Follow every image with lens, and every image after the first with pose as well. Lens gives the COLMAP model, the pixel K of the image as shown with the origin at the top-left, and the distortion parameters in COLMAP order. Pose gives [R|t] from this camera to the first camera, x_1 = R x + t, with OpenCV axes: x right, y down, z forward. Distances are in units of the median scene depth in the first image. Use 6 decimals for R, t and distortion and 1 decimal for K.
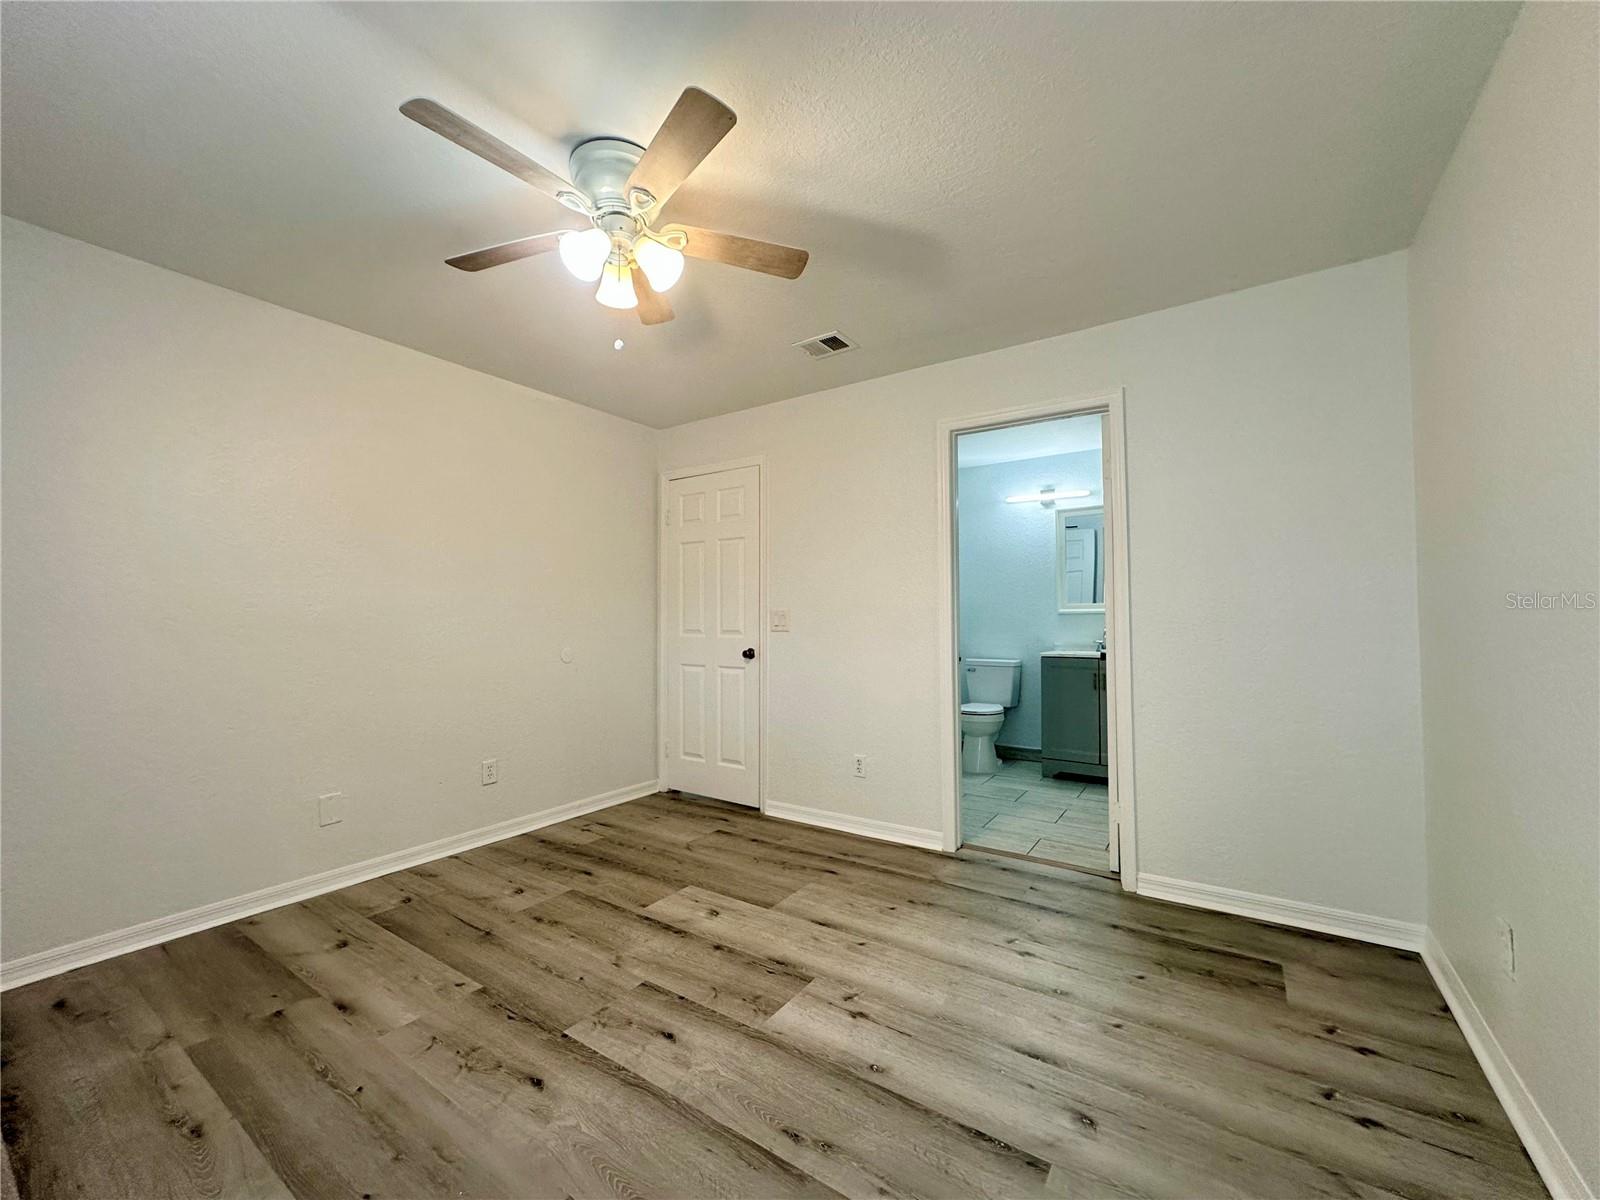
lens RADIAL K [[634.8, 0, 800.0], [0, 634.8, 600.0], [0, 0, 1]] dist [-0.002332, 0.000288]
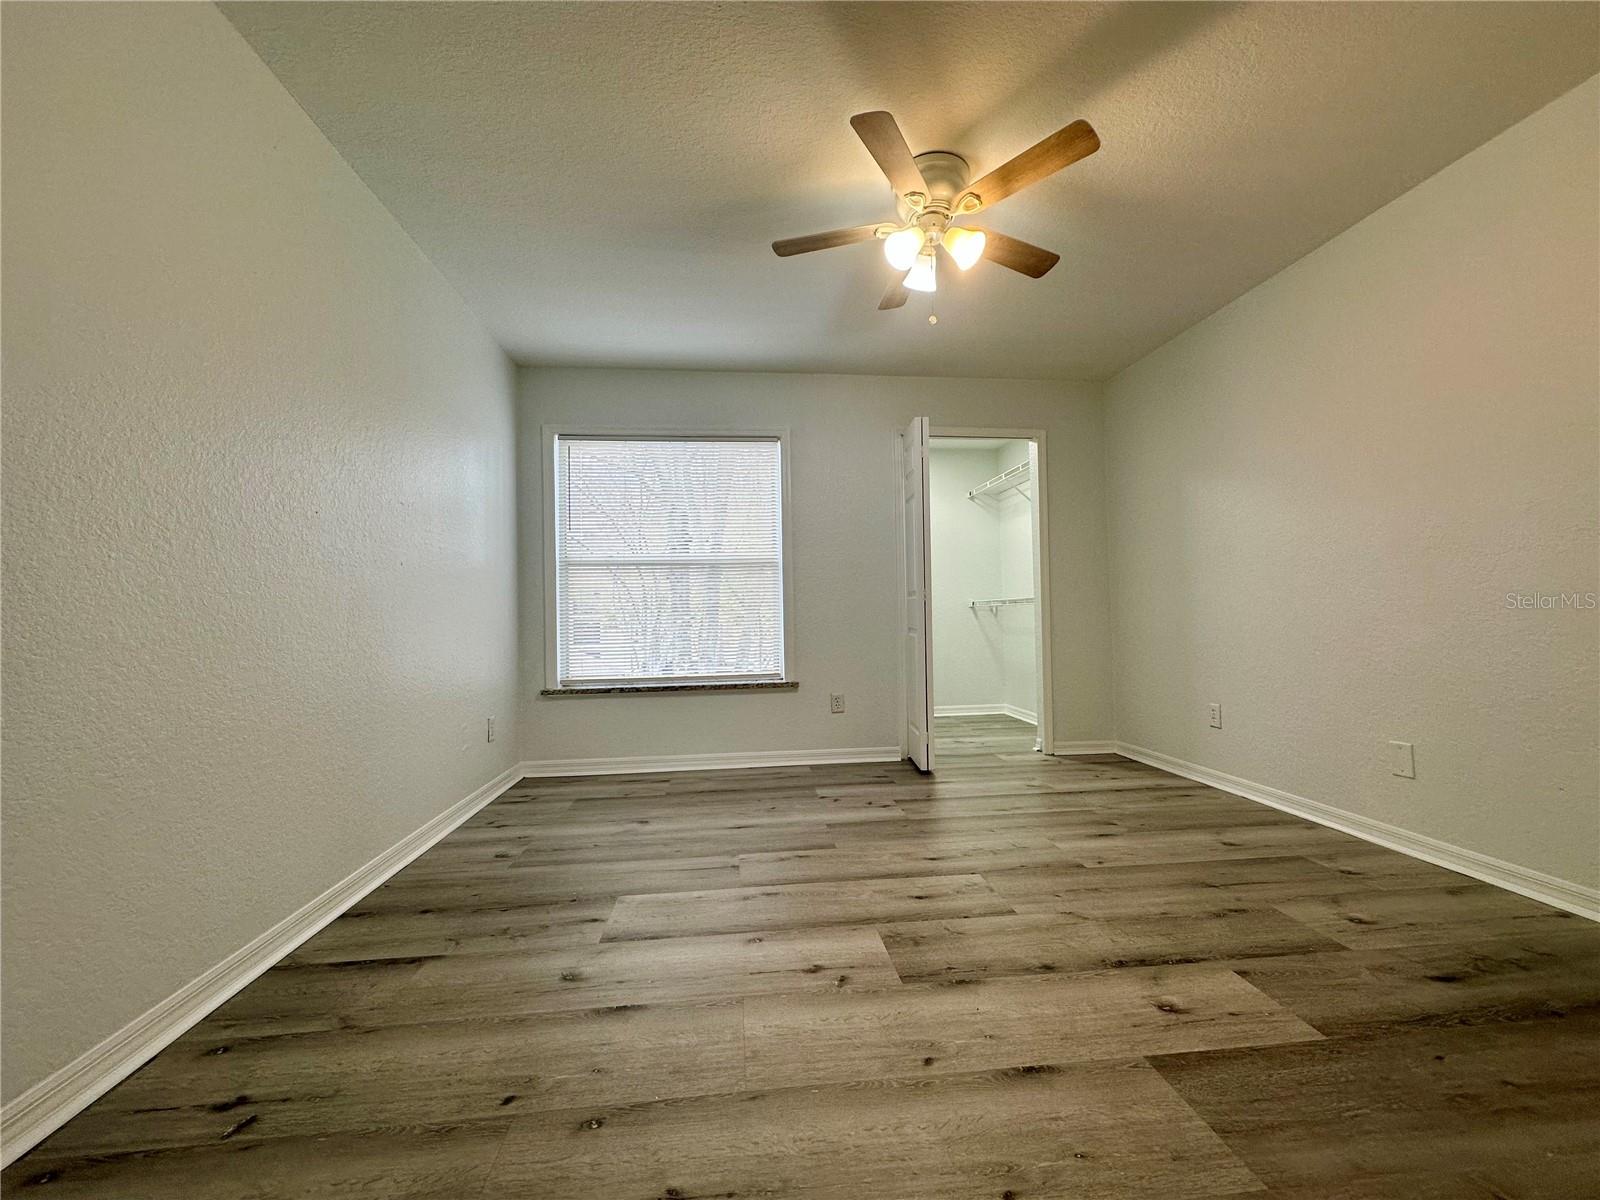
lens RADIAL K [[634.8, 0, 800.0], [0, 634.8, 600.0], [0, 0, 1]] dist [-0.002332, 0.000288]
pose [[-0.760839, -0.002133, -0.648938, 0.571387], [0.034562, 0.998442, -0.043803, 0.148597], [0.648020, -0.055756, -0.759580, 1.412327]]
